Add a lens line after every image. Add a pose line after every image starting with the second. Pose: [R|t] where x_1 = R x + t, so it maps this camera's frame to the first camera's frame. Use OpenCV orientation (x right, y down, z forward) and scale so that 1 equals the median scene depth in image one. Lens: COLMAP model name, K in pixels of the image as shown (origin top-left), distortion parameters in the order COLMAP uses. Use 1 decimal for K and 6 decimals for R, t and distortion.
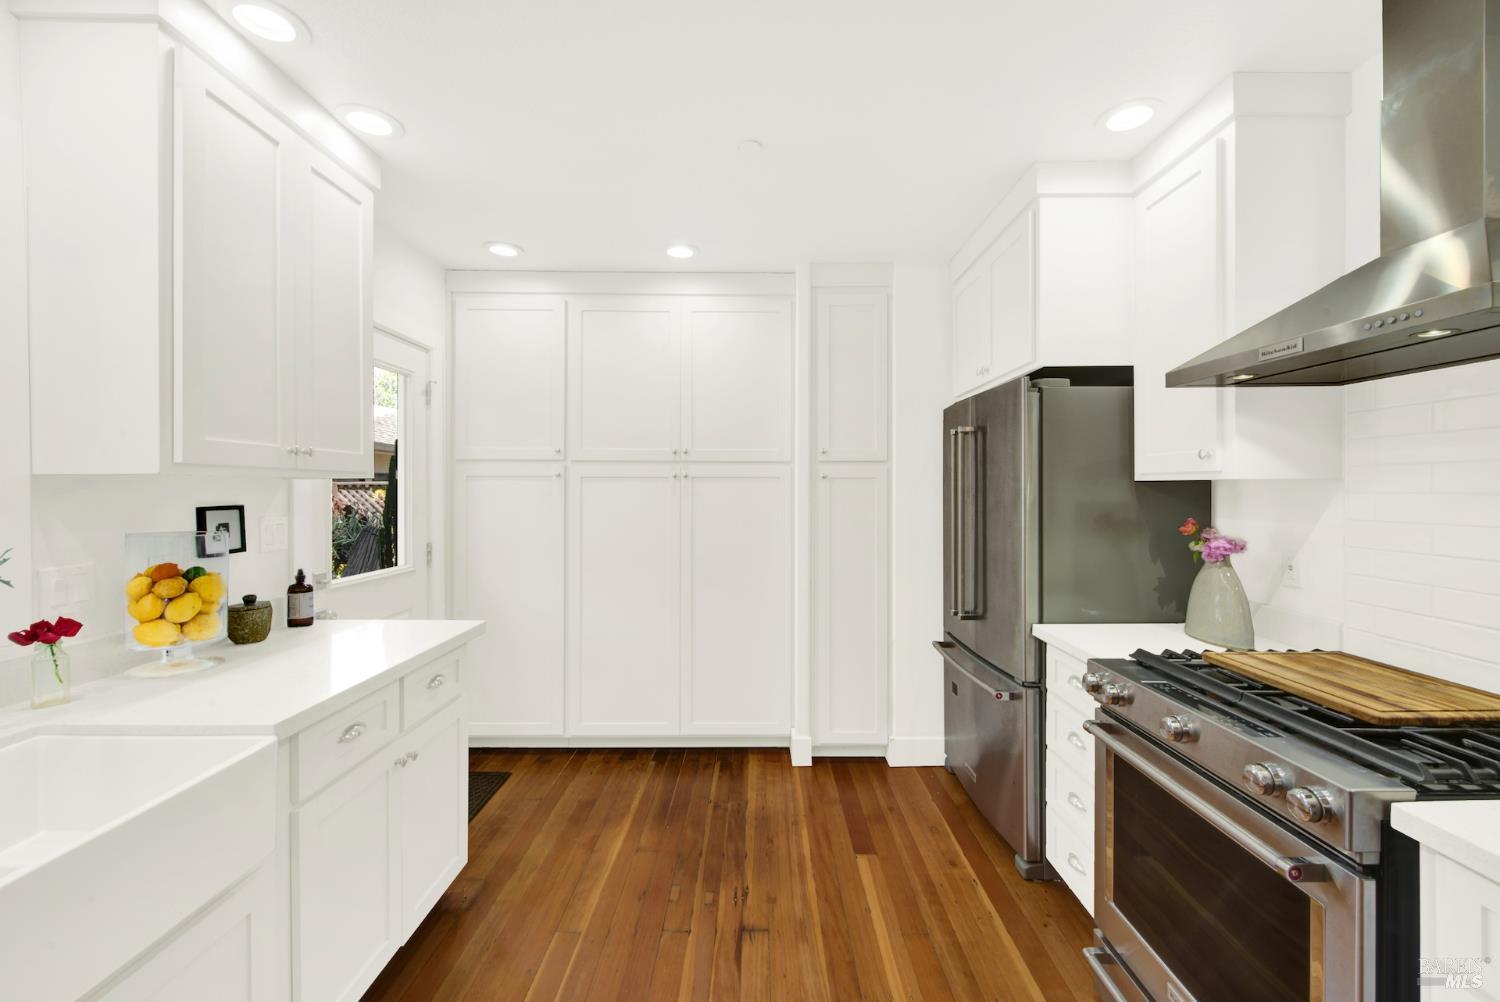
lens RADIAL K [[616.6, 0, 755.7], [0, 616.6, 495.0], [0, 0, 1]] dist [-0.002461, -0.000610]
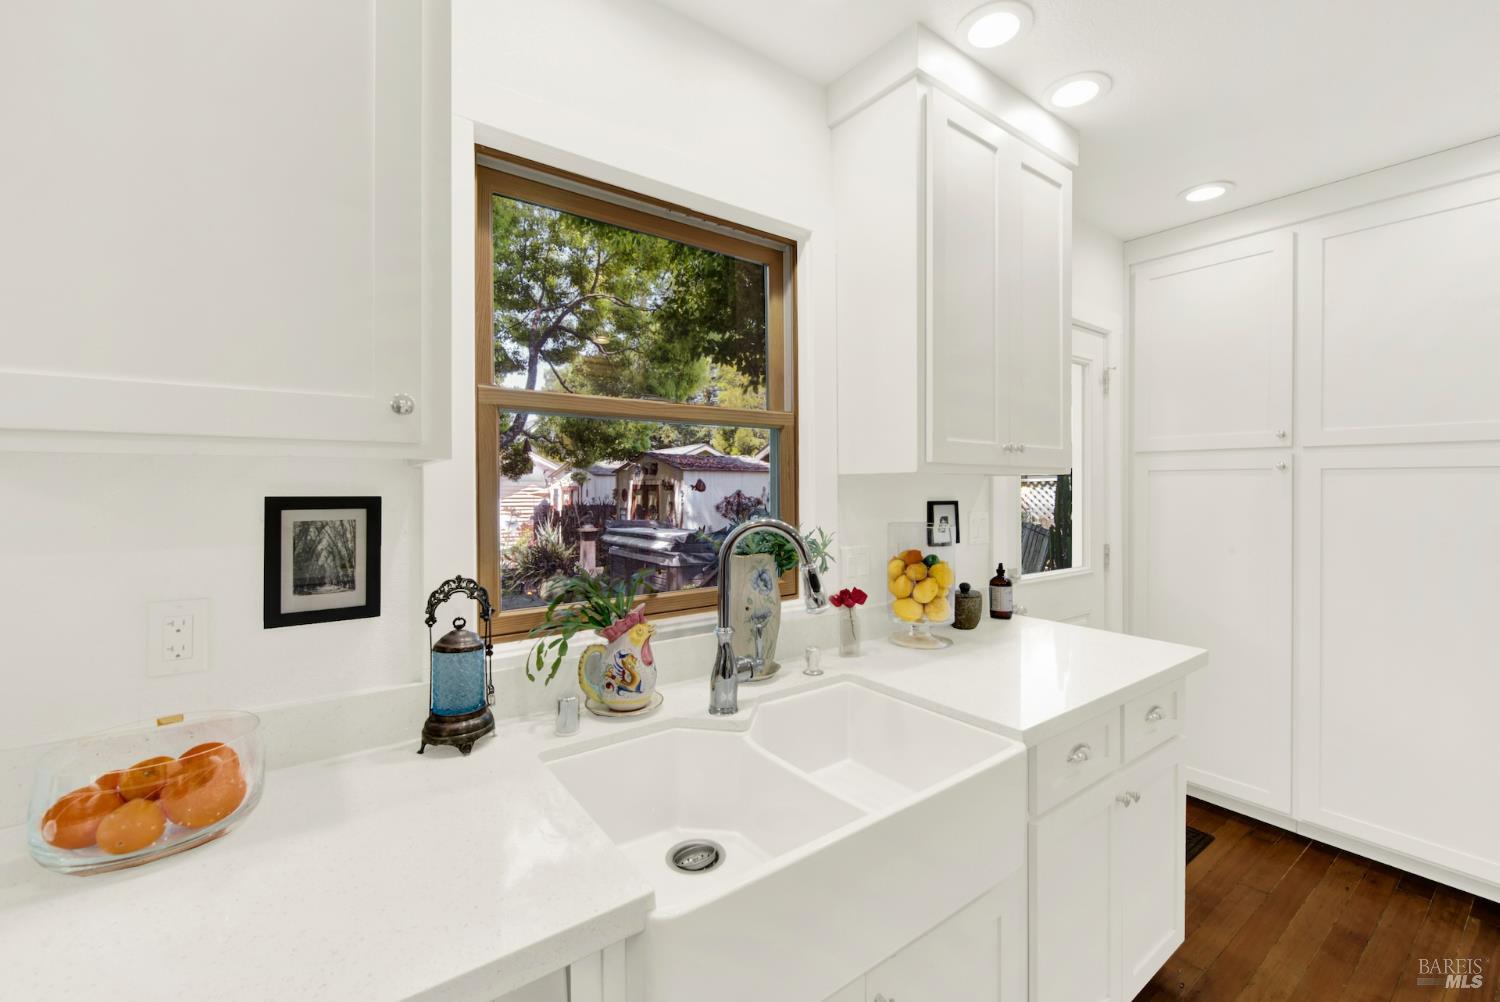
lens RADIAL K [[611.9, 0, 756.3], [0, 611.9, 497.0], [0, 0, 1]] dist [-0.001148, -0.000138]
pose [[0.593678, 0.013082, -0.804597, -0.160401], [-0.006471, 0.999913, 0.011484, -0.000033], [0.804677, -0.001612, 0.593711, 0.059913]]
